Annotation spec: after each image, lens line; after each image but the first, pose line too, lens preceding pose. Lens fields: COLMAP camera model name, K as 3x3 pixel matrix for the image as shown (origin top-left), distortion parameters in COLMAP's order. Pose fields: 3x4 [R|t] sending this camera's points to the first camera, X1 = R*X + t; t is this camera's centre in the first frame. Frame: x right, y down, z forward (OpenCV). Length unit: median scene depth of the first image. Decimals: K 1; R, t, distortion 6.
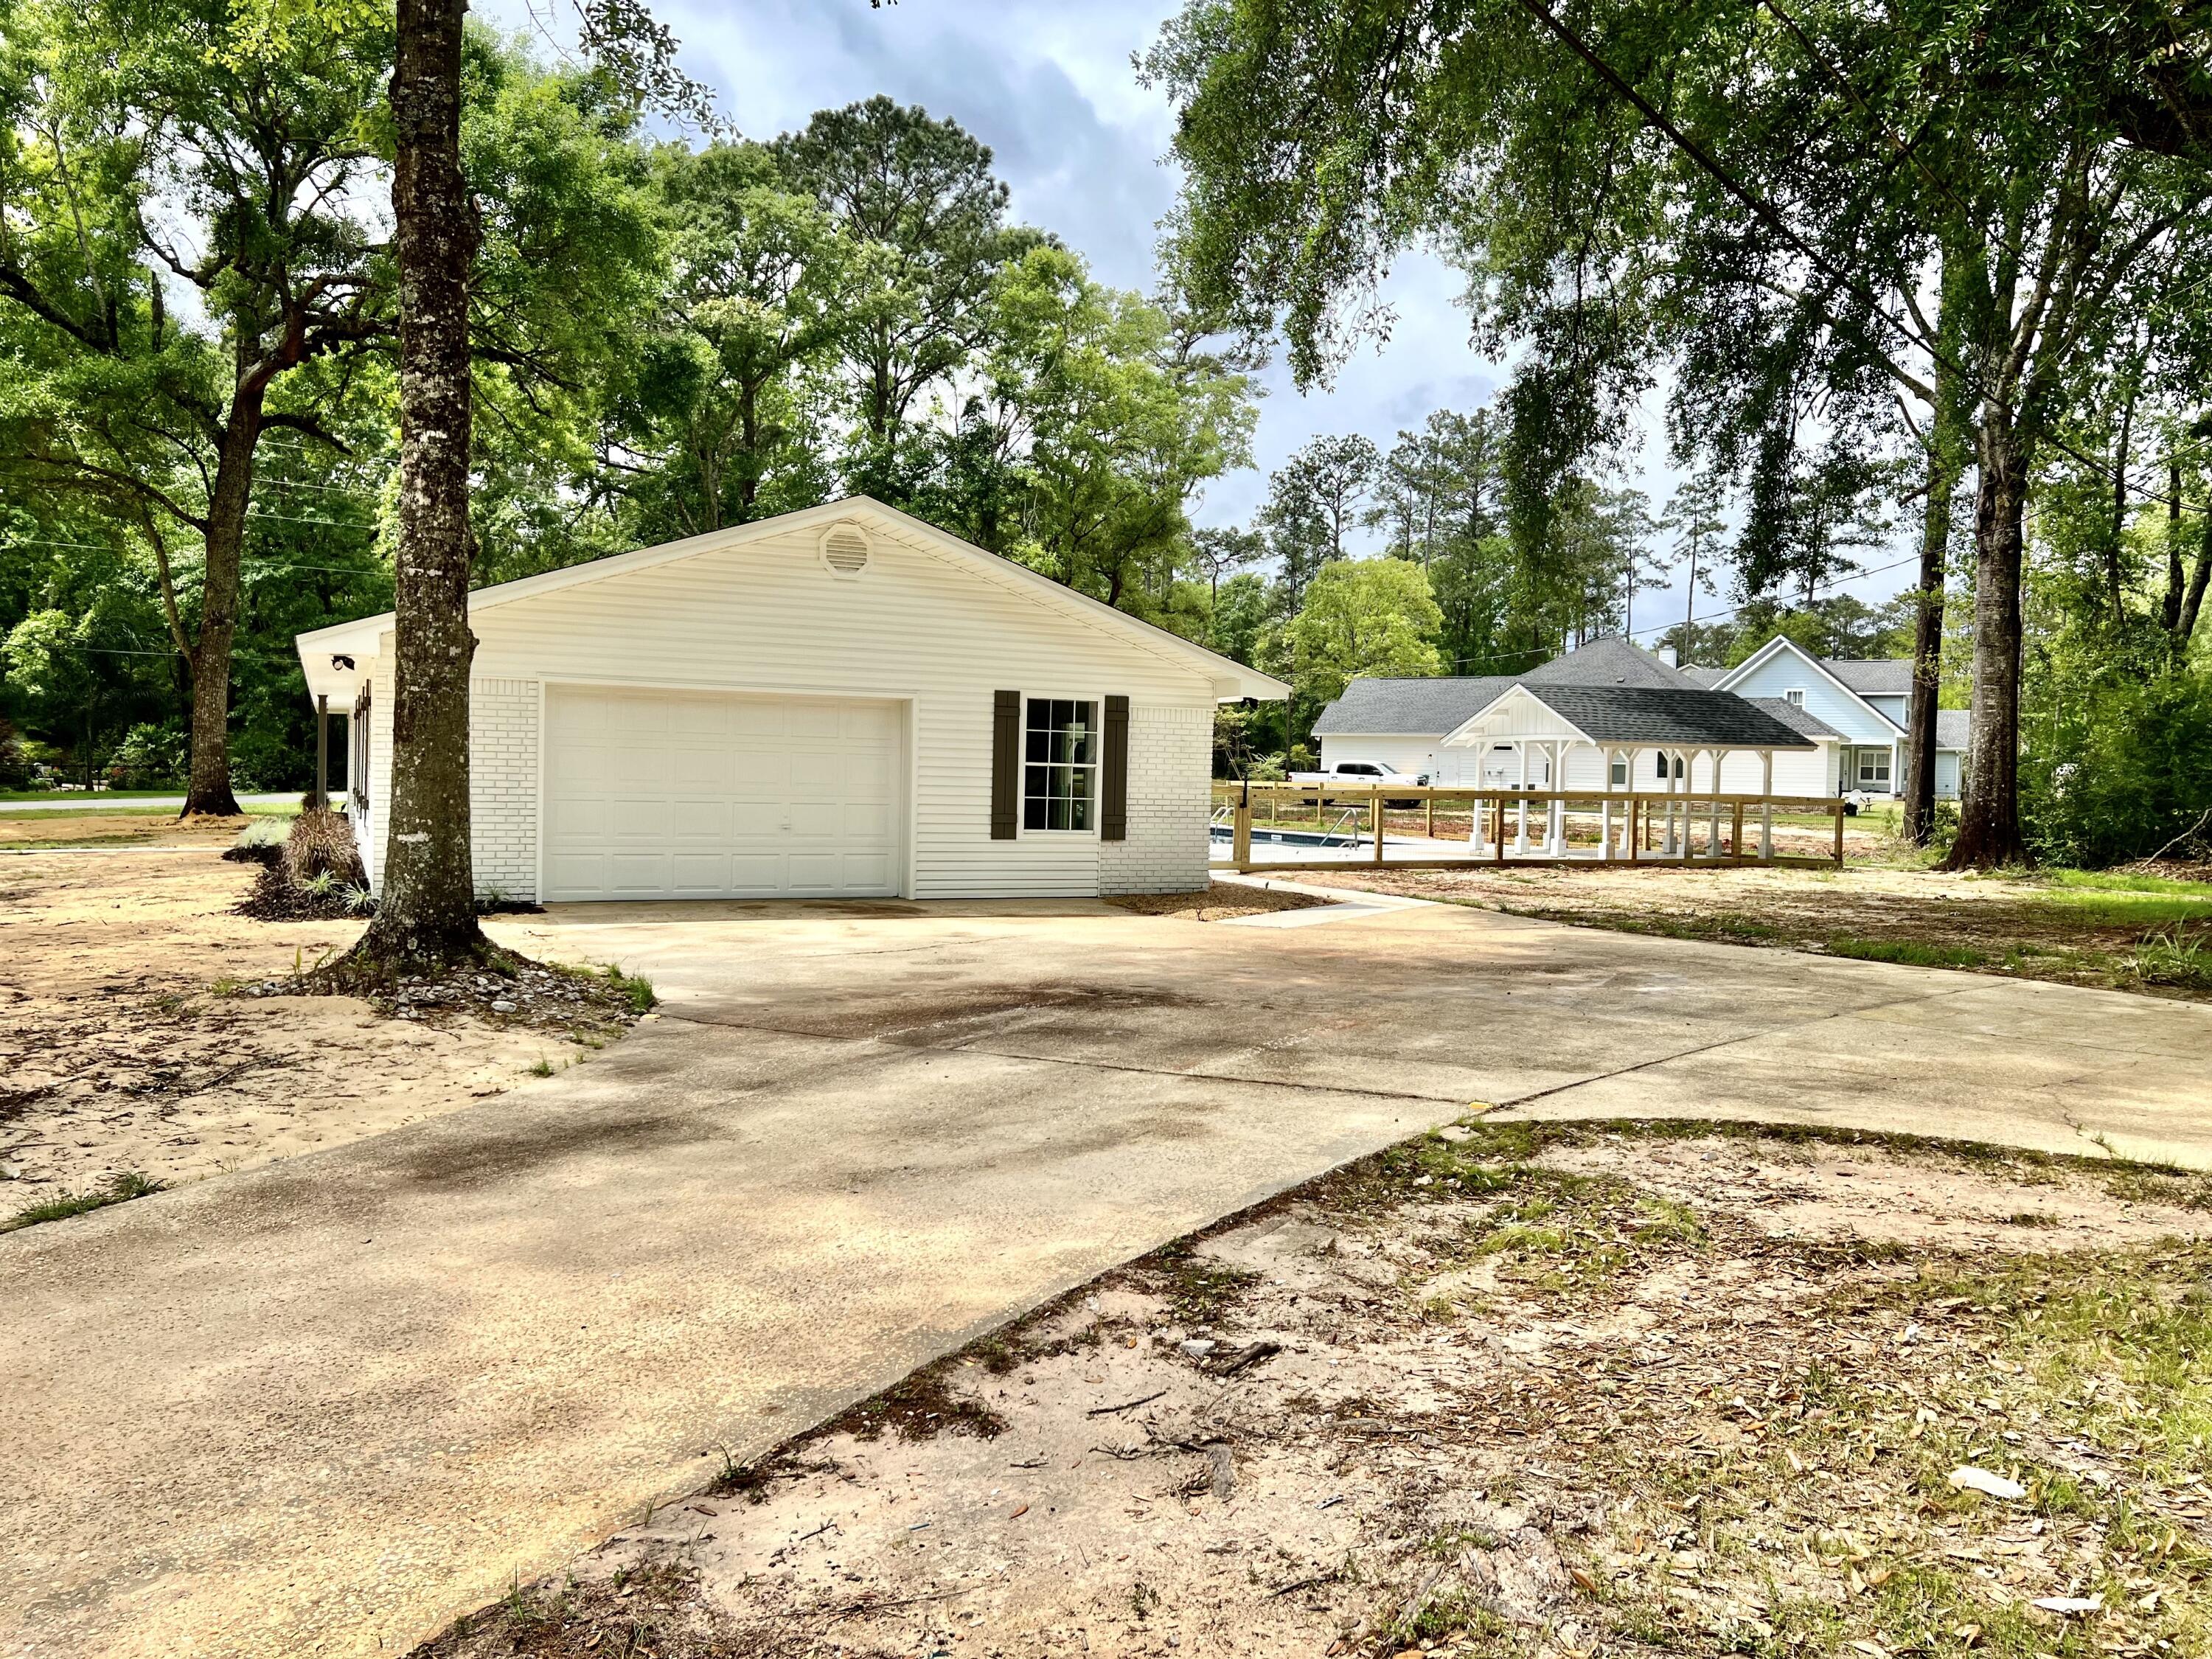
lens RADIAL K [[1610.1, 0, 1106.5], [0, 1610.1, 896.5], [0, 0, 1]] dist [0.002900, -0.000649]
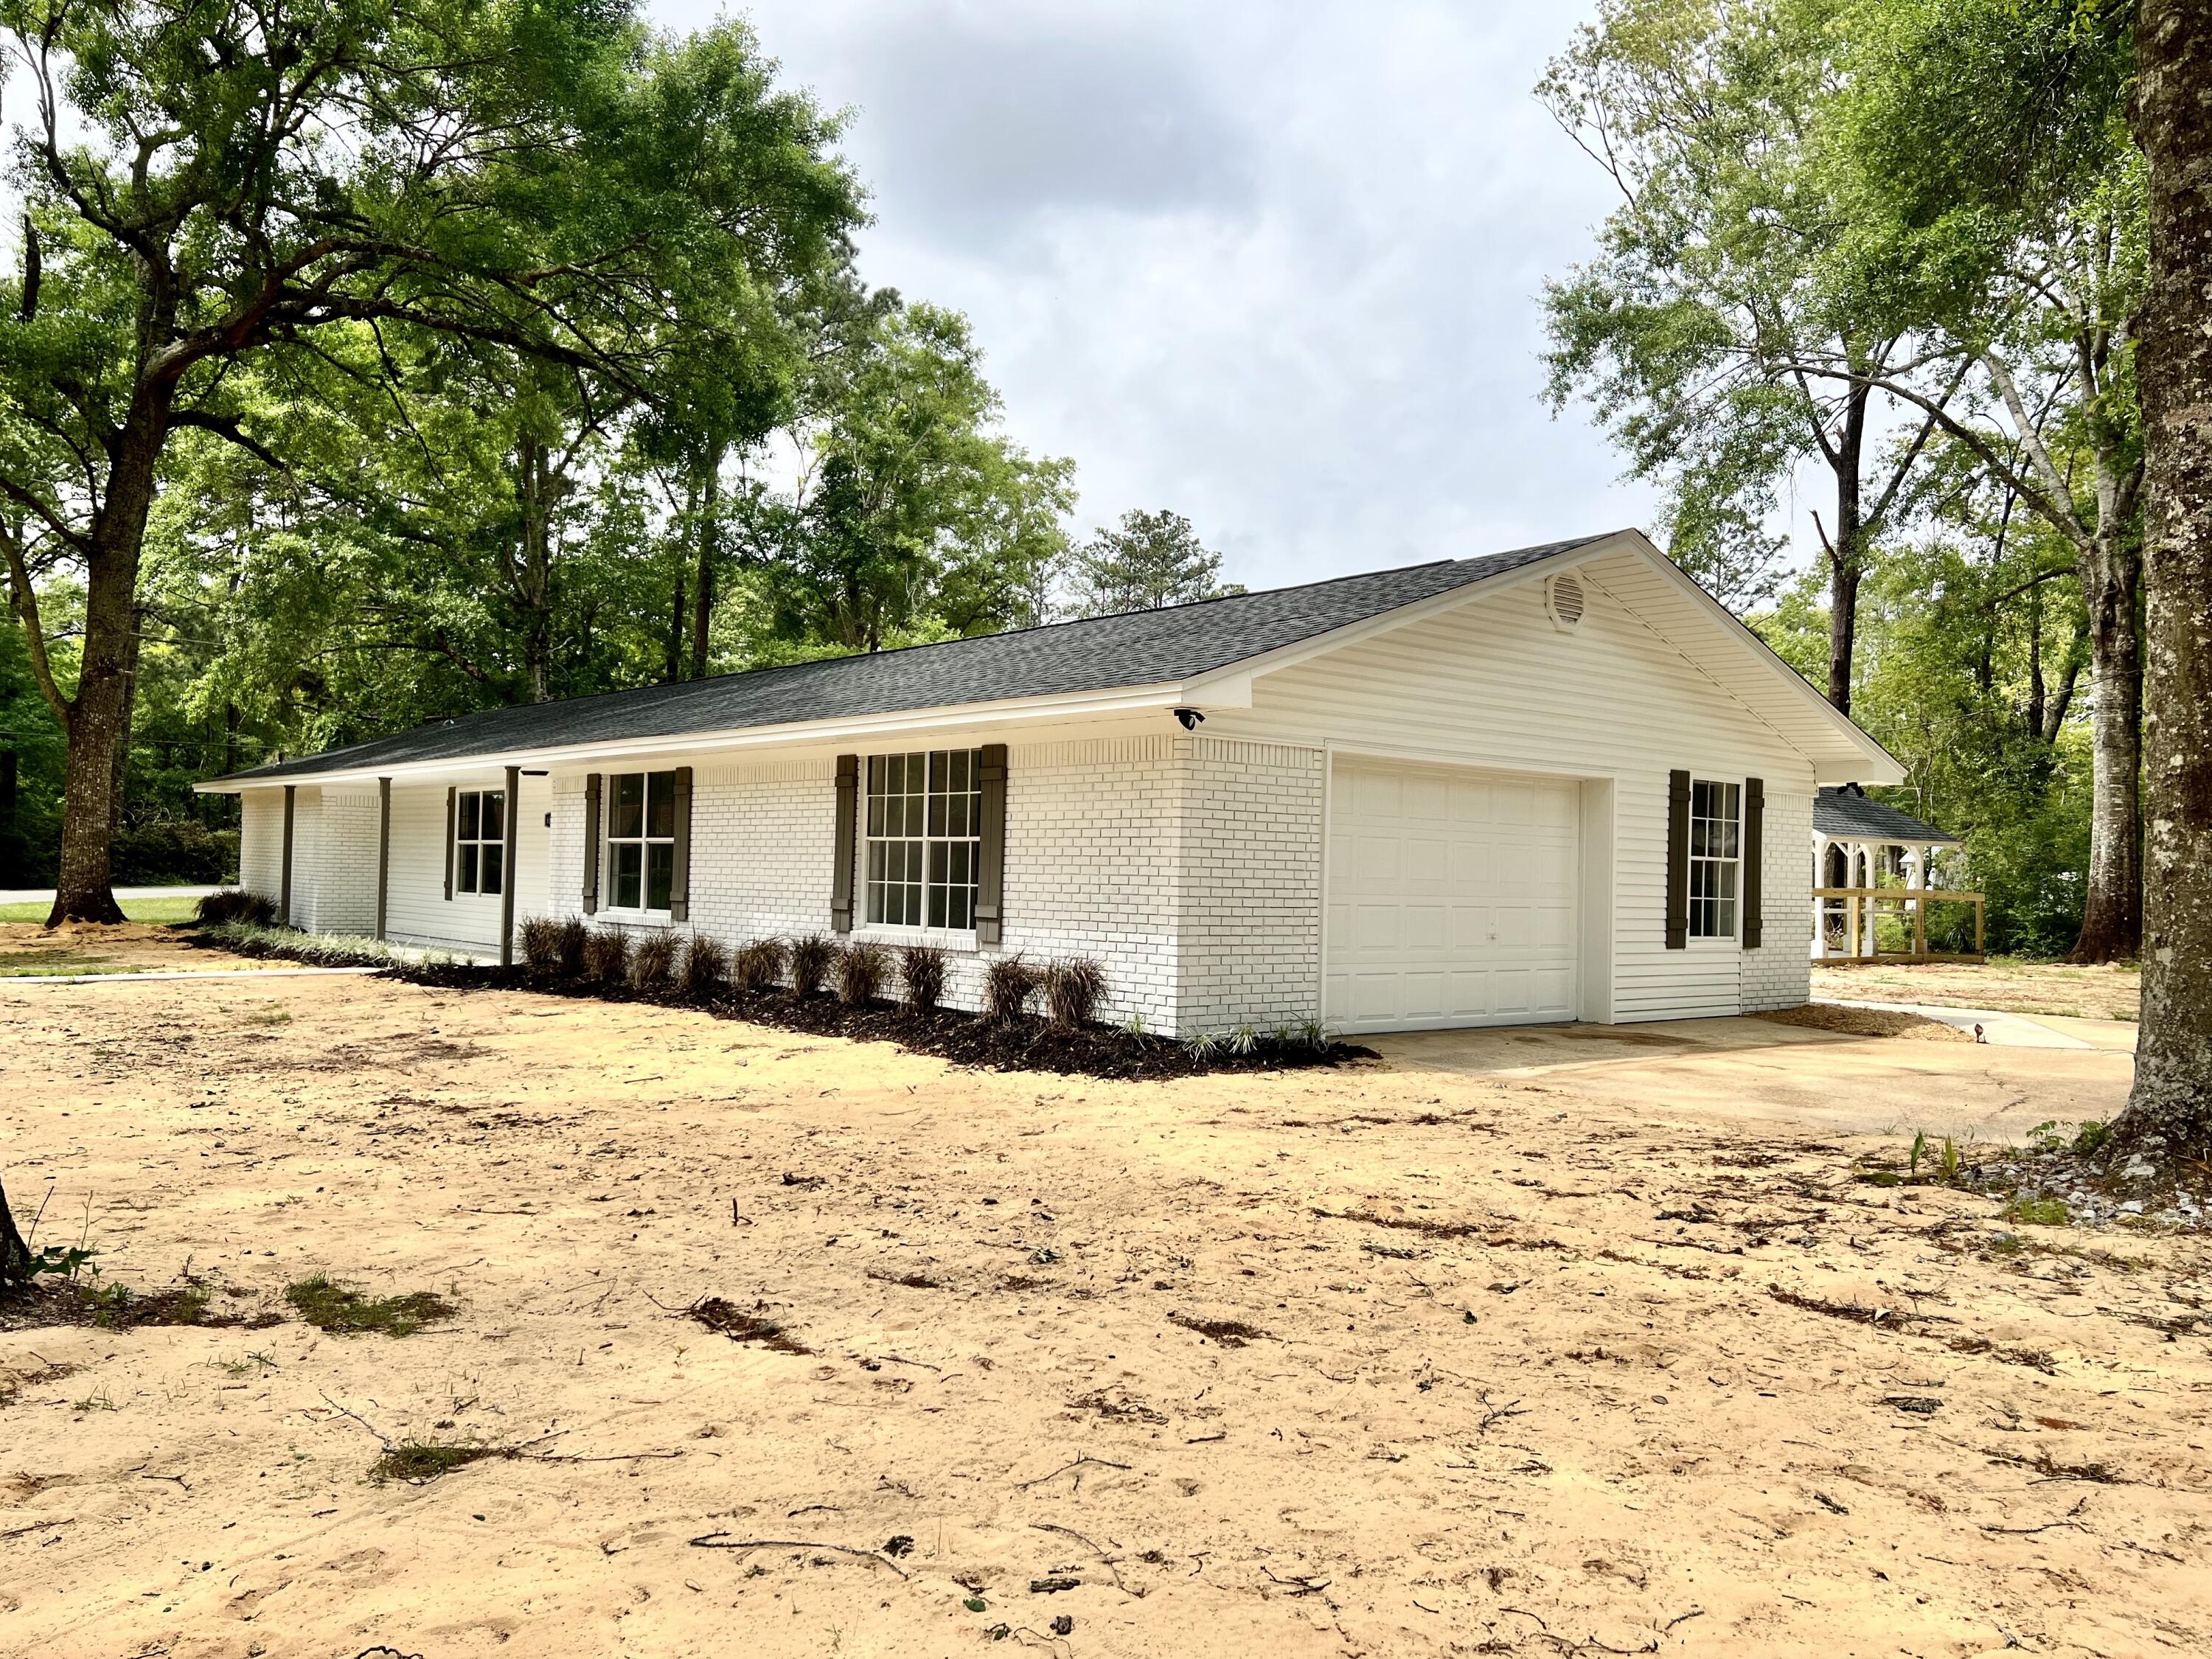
lens RADIAL K [[1637.8, 0, 1106.0], [0, 1637.8, 829.5], [0, 0, 1]] dist [0.009753, -0.000773]
pose [[0.963654, 0.006892, 0.267065, -0.555829], [0.019648, 0.995132, -0.096576, -0.020281], [-0.266430, 0.098313, 0.958827, 0.254745]]
